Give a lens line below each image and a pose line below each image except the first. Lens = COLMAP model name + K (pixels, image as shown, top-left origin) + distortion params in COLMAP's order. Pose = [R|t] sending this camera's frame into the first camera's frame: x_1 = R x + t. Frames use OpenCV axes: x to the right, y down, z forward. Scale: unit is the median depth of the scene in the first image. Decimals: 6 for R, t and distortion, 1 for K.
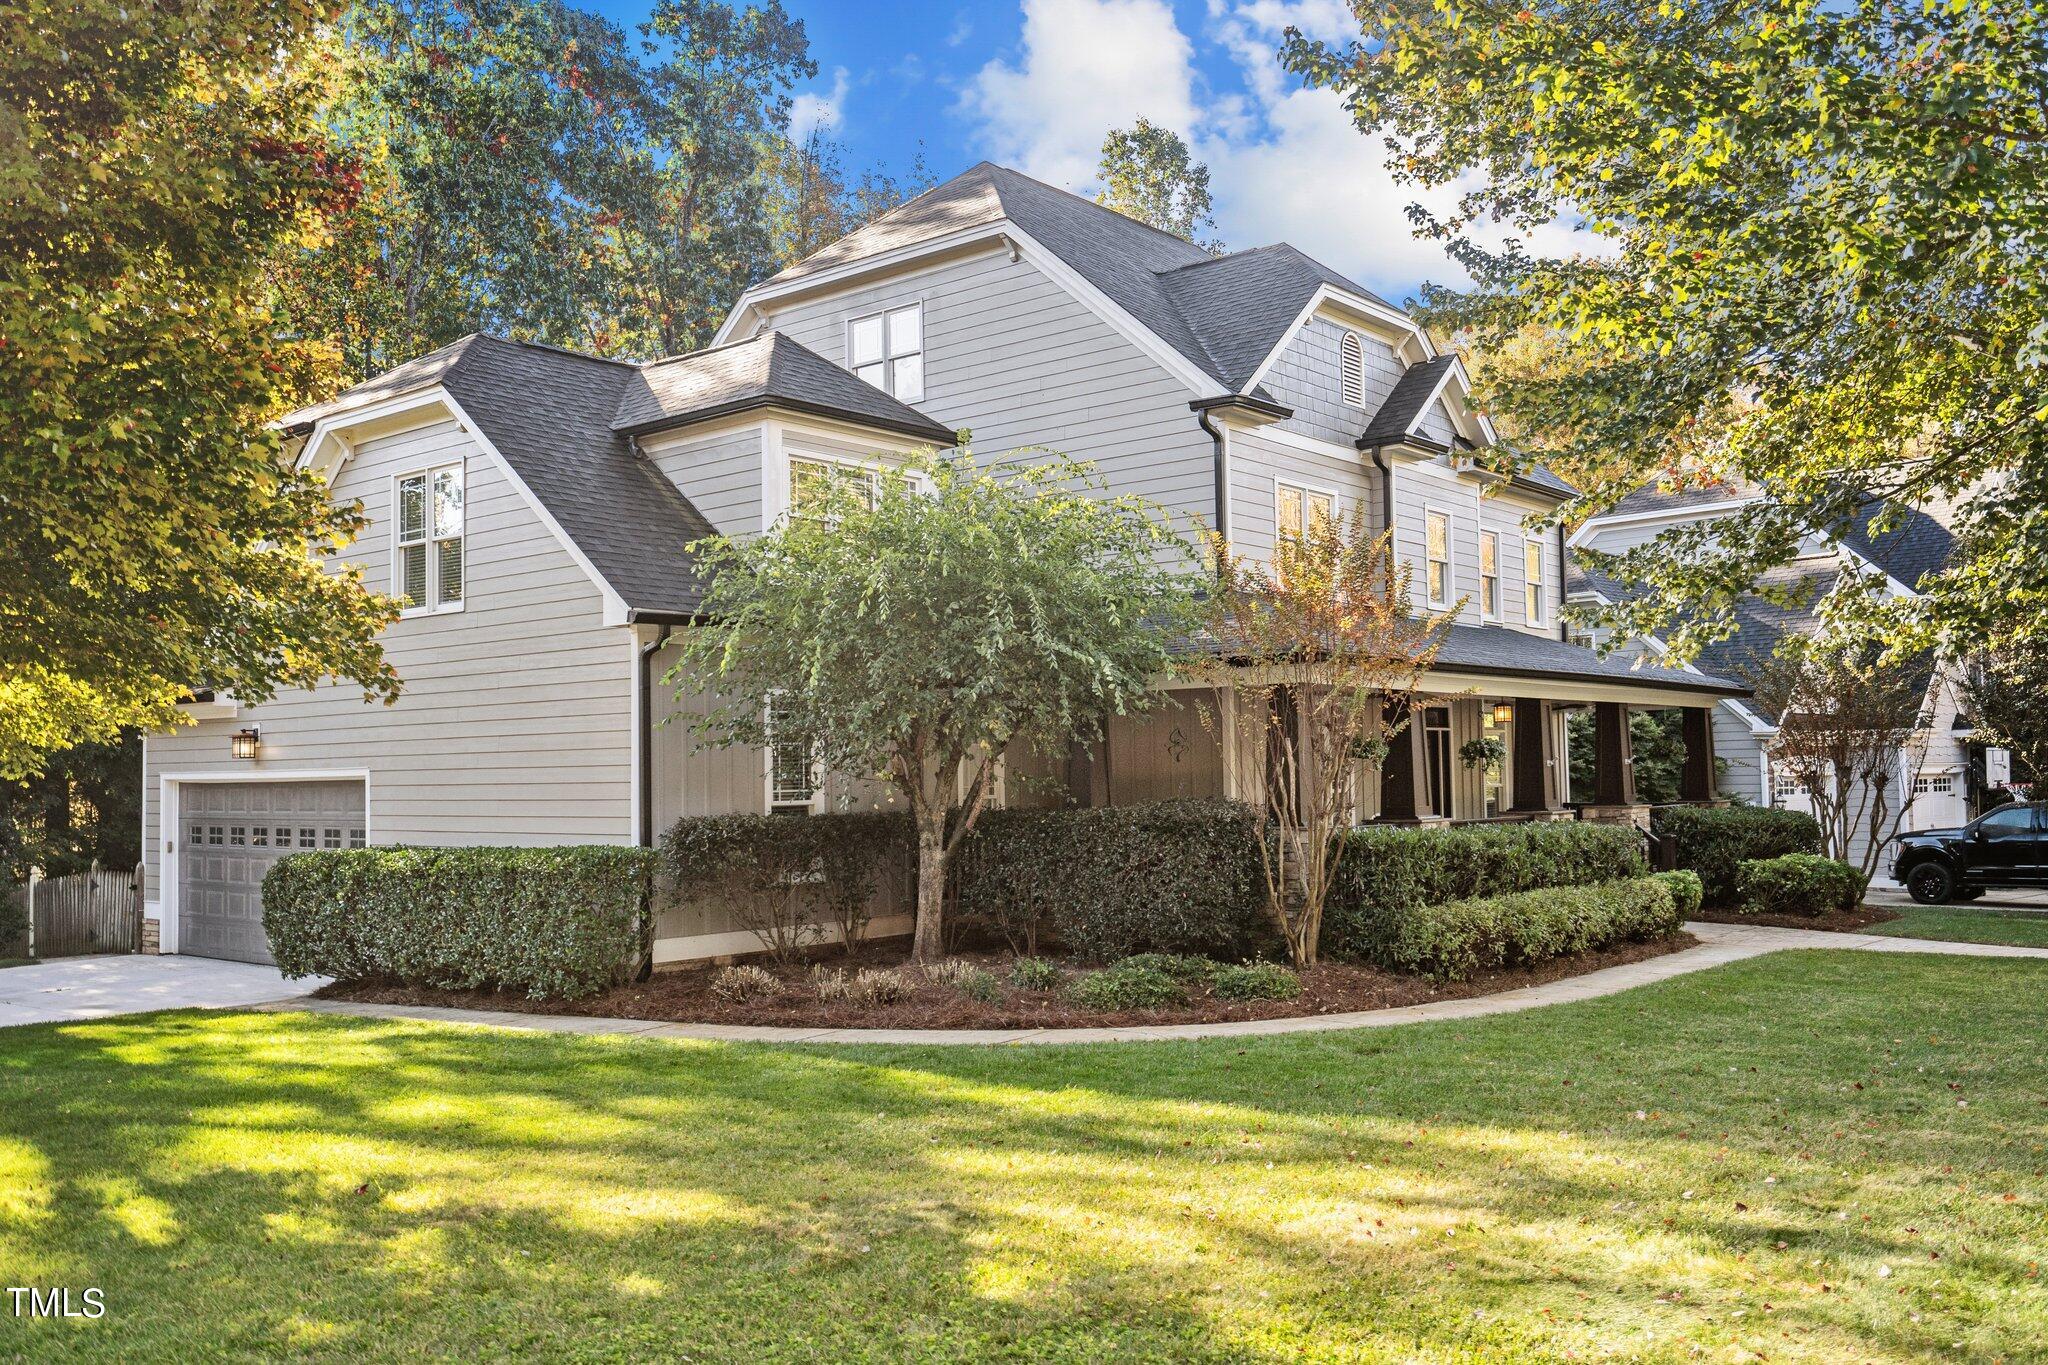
lens RADIAL K [[1739.7, 0, 1024.8], [0, 1739.7, 687.0], [0, 0, 1]] dist [0.007281, 0.002963]
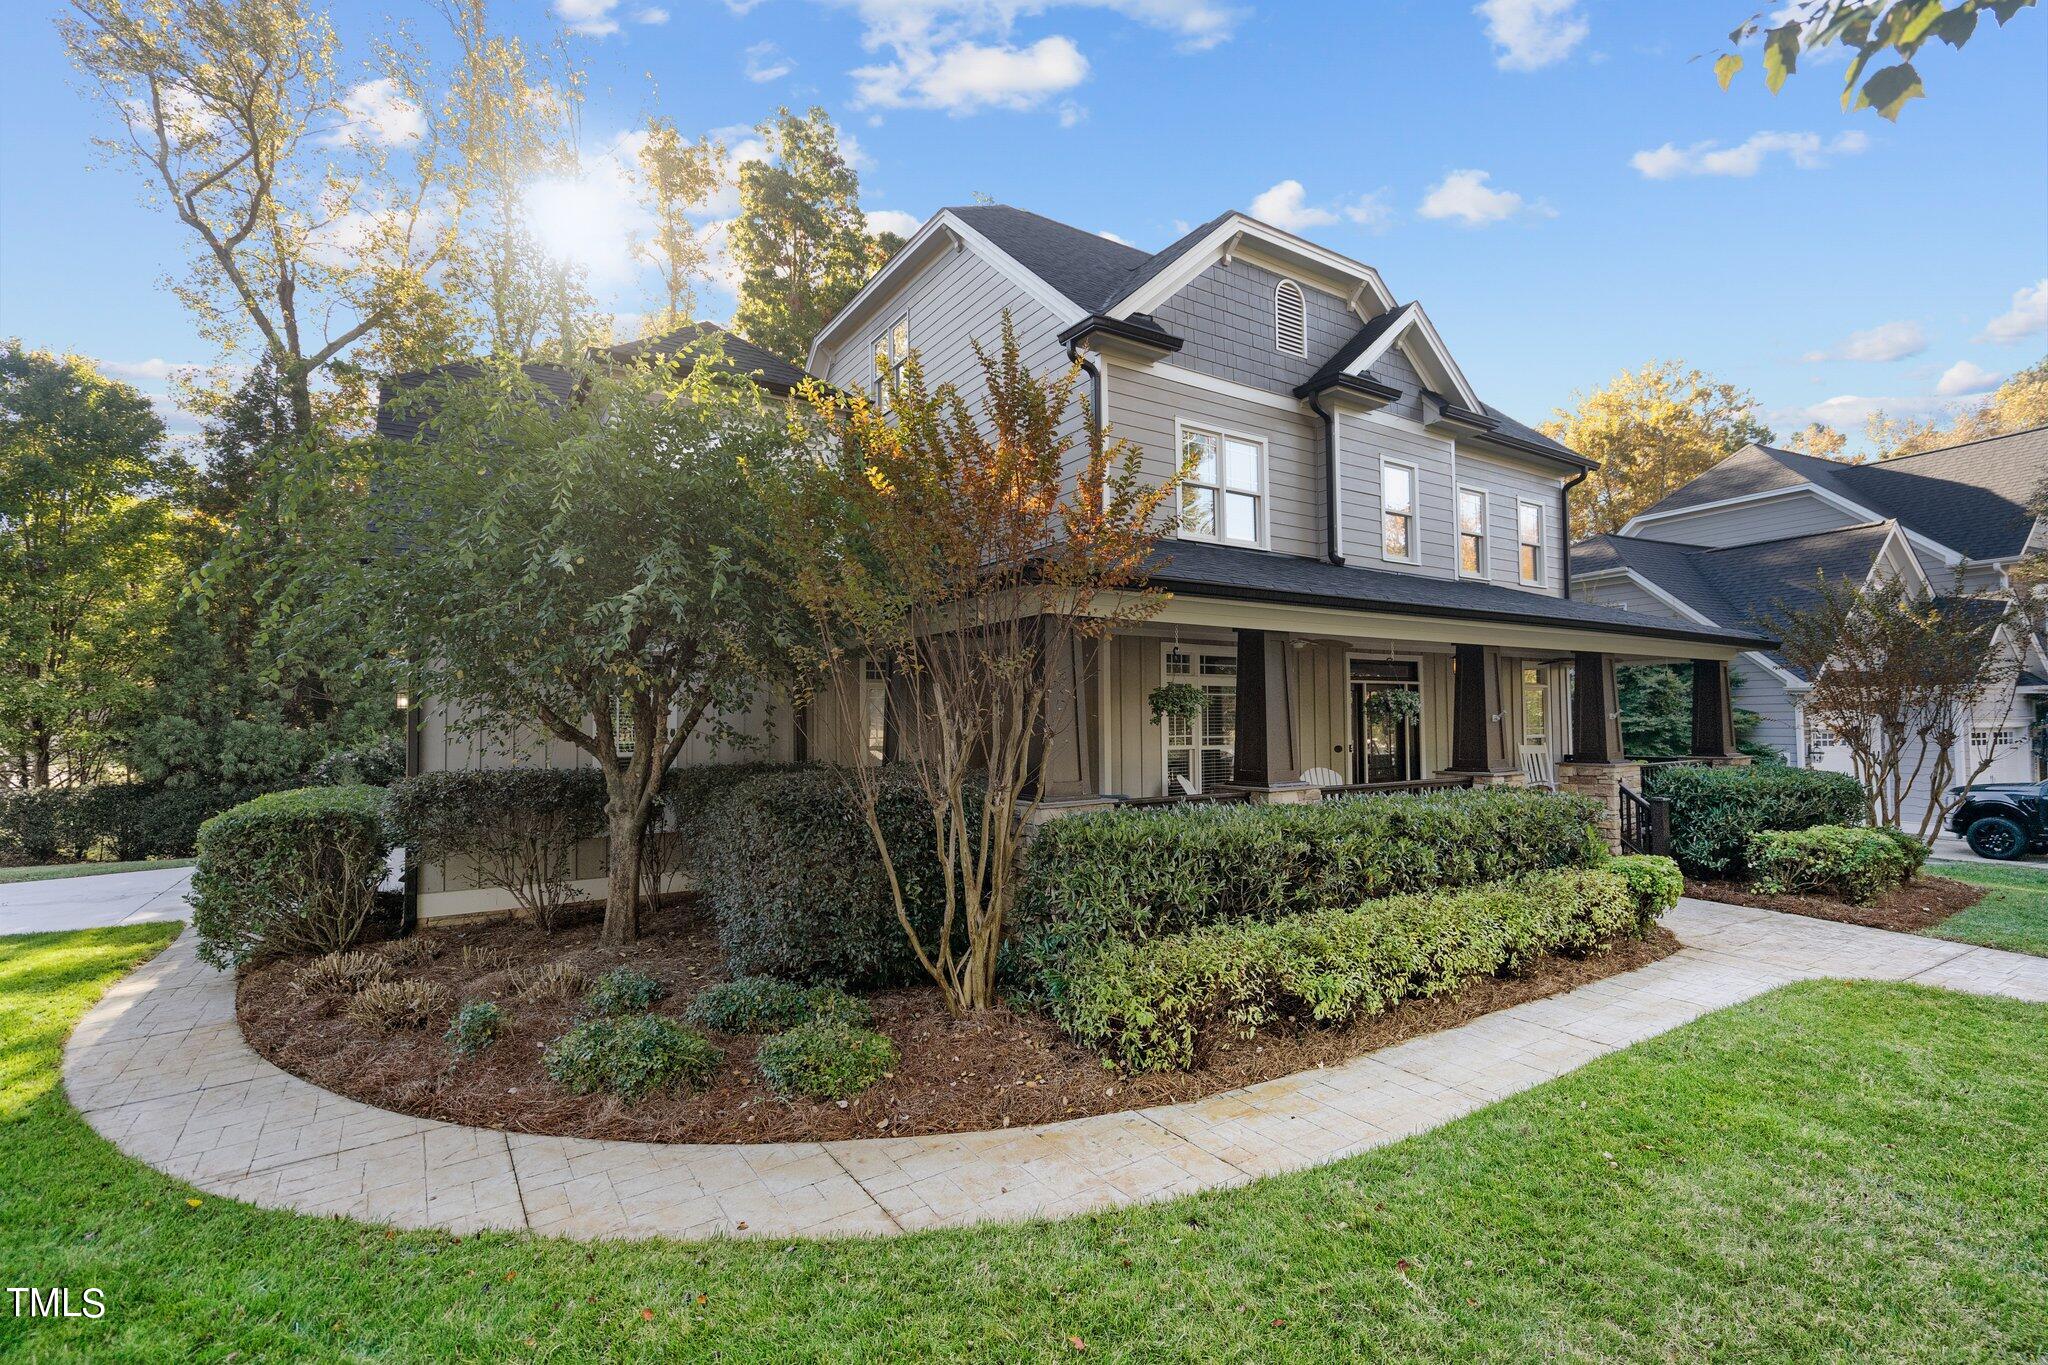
lens RADIAL K [[935.6, 0, 1021.7], [0, 935.6, 687.1], [0, 0, 1]] dist [0.000239, -0.000108]
pose [[0.954684, -0.003155, -0.297604, 0.195278], [0.008563, 0.999821, 0.016870, 0.016299], [0.297498, -0.018654, 0.954540, 0.433415]]
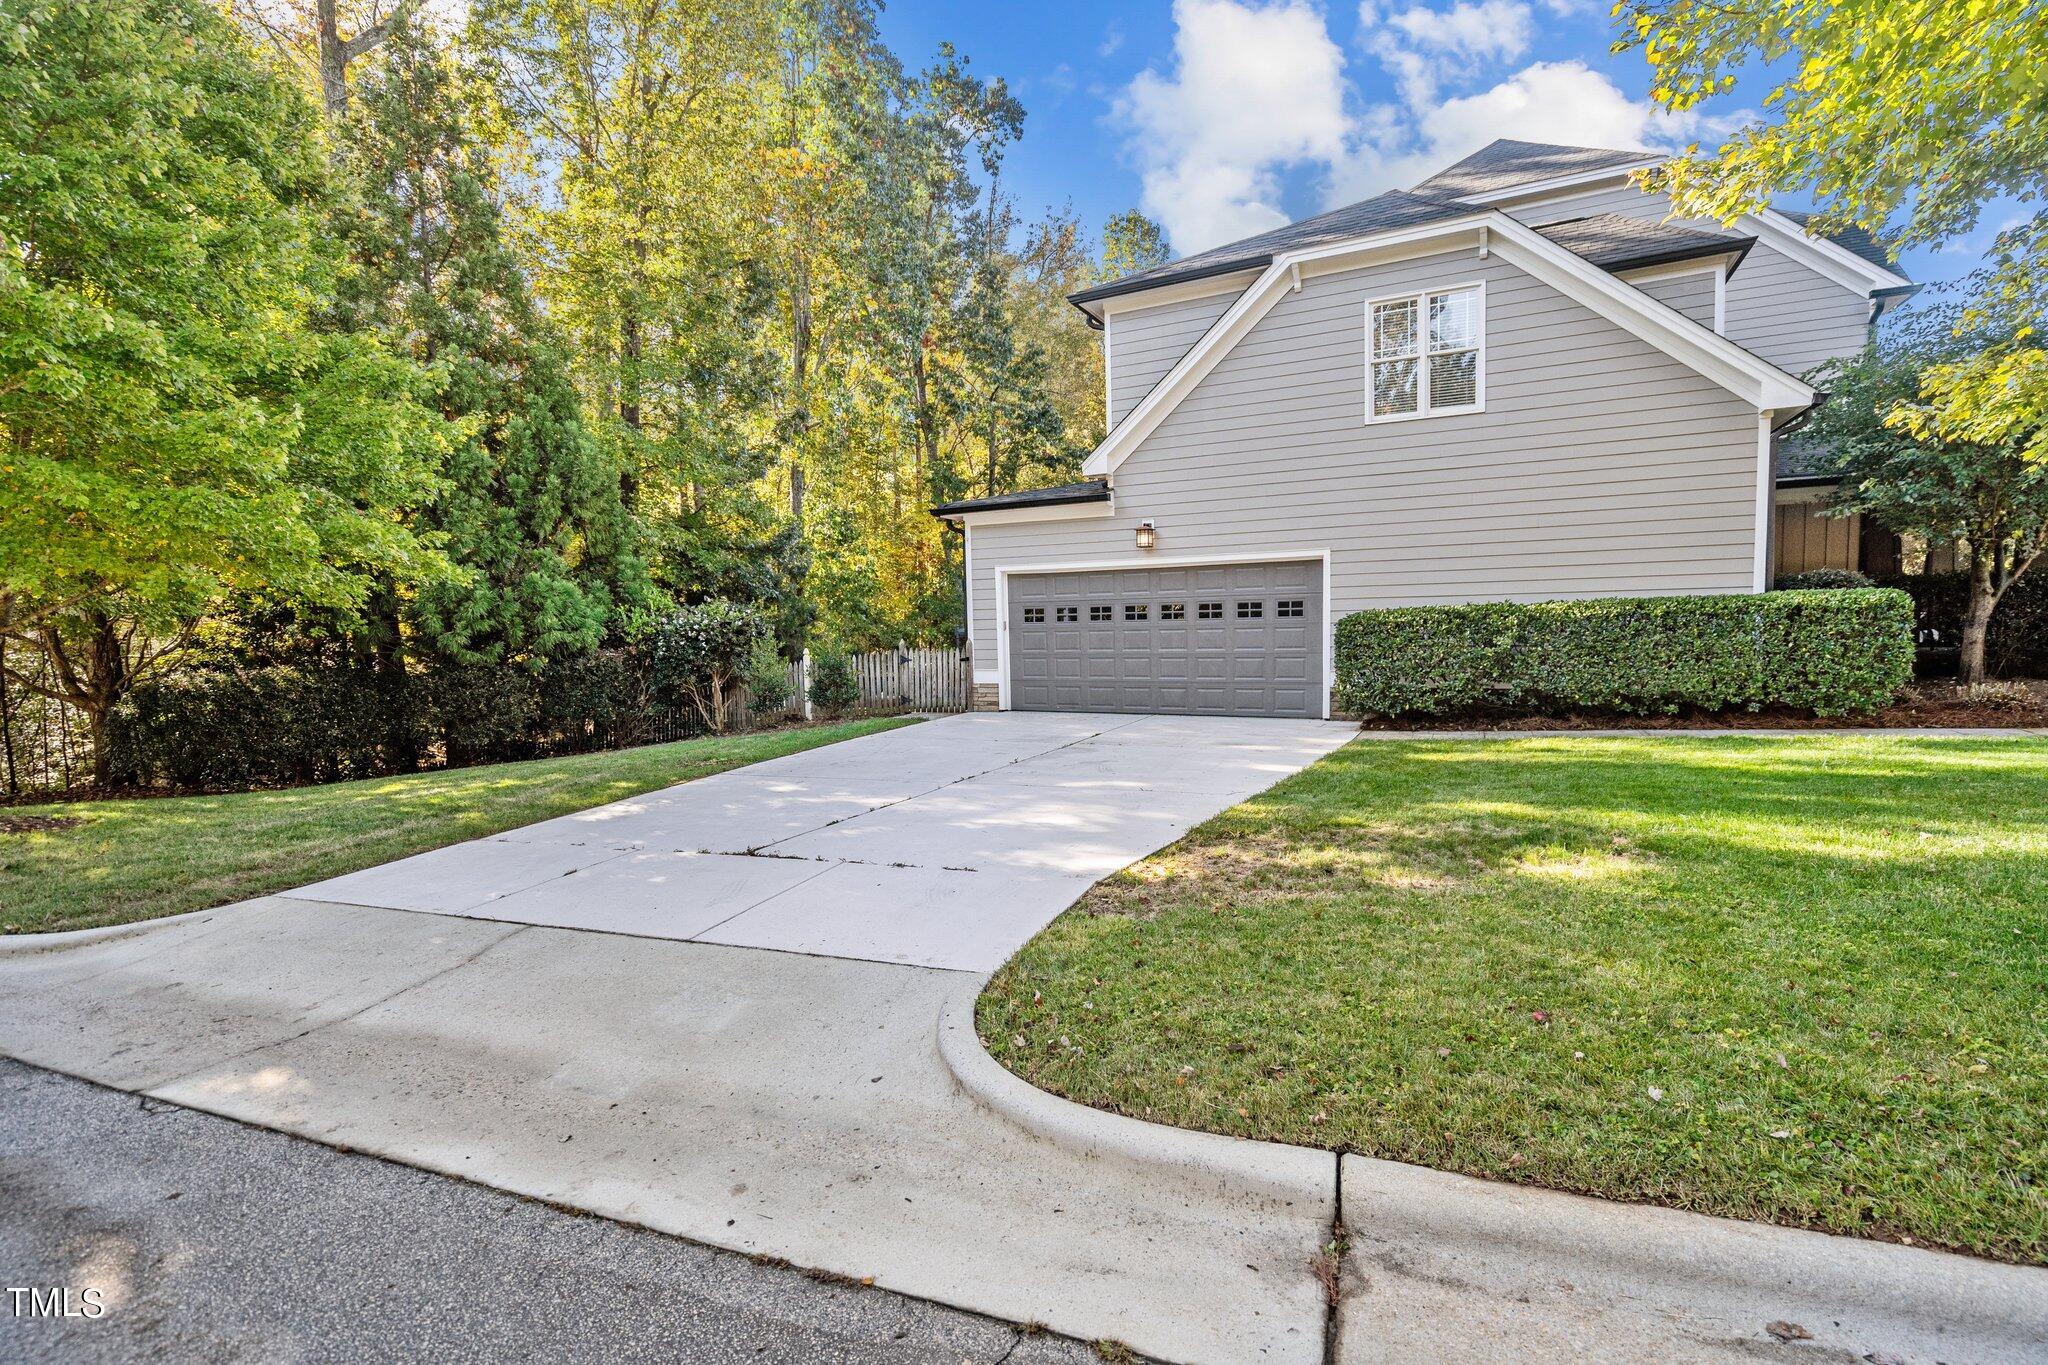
lens RADIAL K [[926.1, 0, 1027.2], [0, 926.1, 683.7], [0, 0, 1]] dist [0.000404, 0.001341]
pose [[0.970162, -0.021033, 0.241545, -0.642922], [-0.005143, 0.994221, 0.107228, 0.062616], [-0.242405, -0.105271, 0.964447, 0.355741]]
